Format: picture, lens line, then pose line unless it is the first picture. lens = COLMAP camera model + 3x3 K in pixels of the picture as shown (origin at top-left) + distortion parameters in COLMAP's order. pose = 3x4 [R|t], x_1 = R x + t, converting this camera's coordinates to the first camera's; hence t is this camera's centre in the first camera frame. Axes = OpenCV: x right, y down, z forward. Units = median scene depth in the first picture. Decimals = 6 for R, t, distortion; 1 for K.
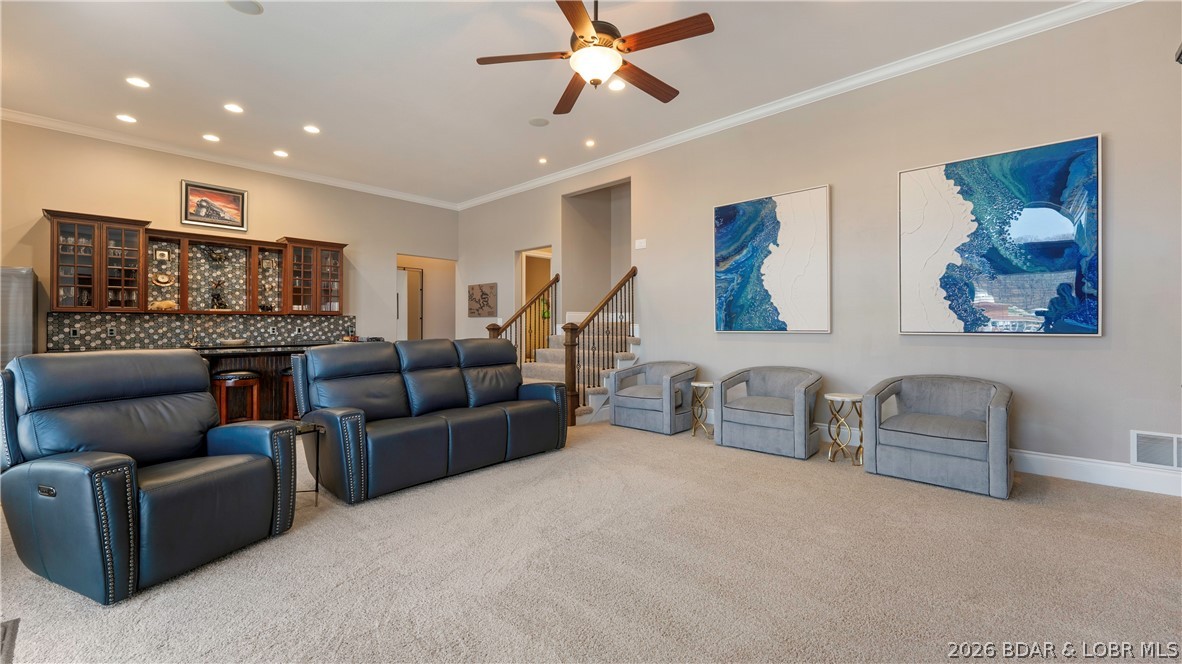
lens RADIAL K [[478.4, 0, 582.1], [0, 478.4, 321.1], [0, 0, 1]] dist [0.013039, -0.001512]
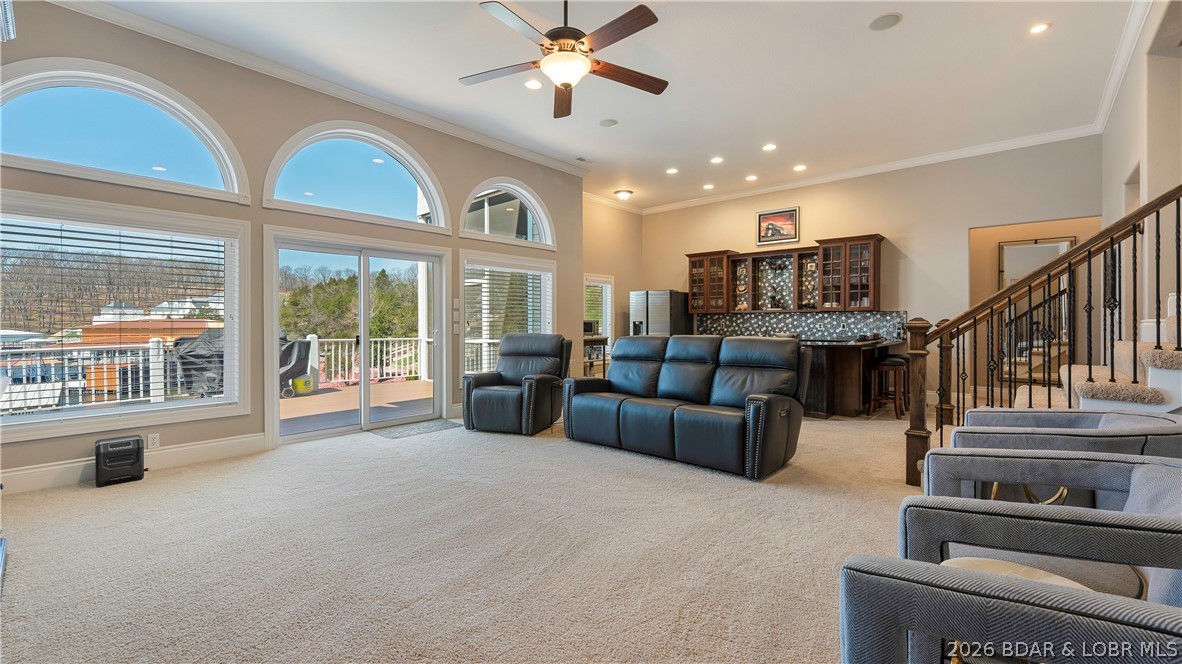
lens RADIAL K [[478.4, 0, 583.7], [0, 478.4, 324.5], [0, 0, 1]] dist [0.013039, -0.001512]
pose [[0.062502, 0.007567, -0.998016, 0.490633], [0.009406, 0.999922, 0.008171, 0.001734], [0.998001, -0.009898, 0.062426, 0.452432]]
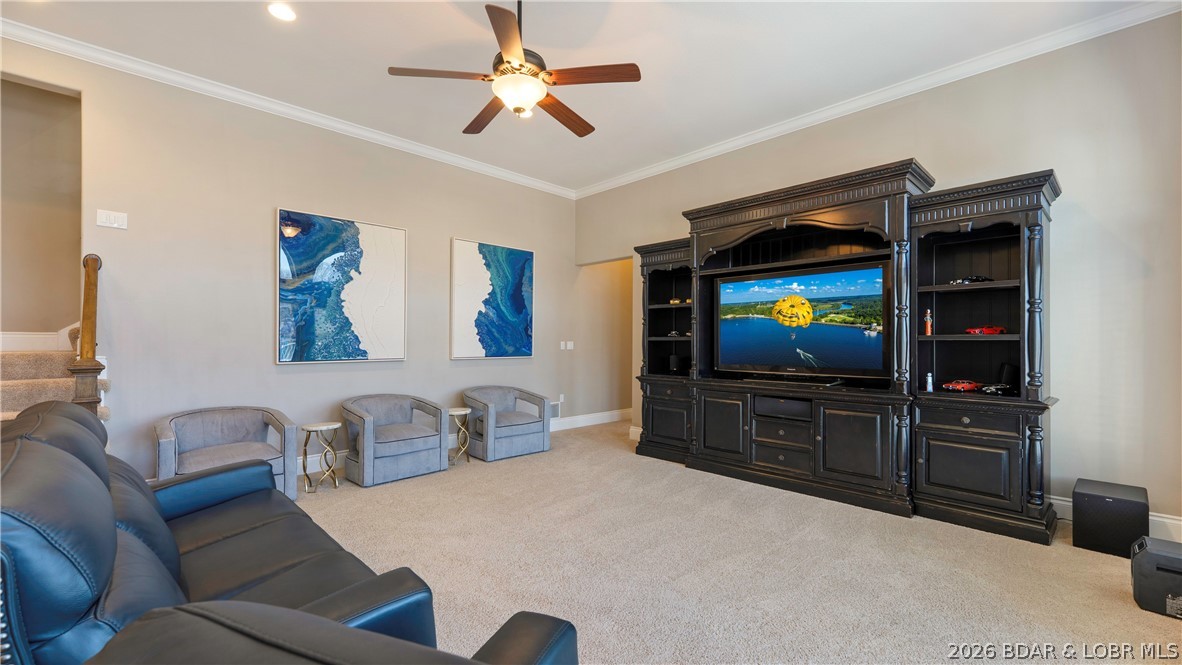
lens RADIAL K [[478.4, 0, 579.5], [0, 478.4, 341.1], [0, 0, 1]] dist [0.013039, -0.001512]
pose [[0.051680, 0.005486, 0.998649, -0.456473], [-0.009825, 0.999939, -0.004985, -0.014468], [-0.998615, -0.009554, 0.051731, 0.408360]]
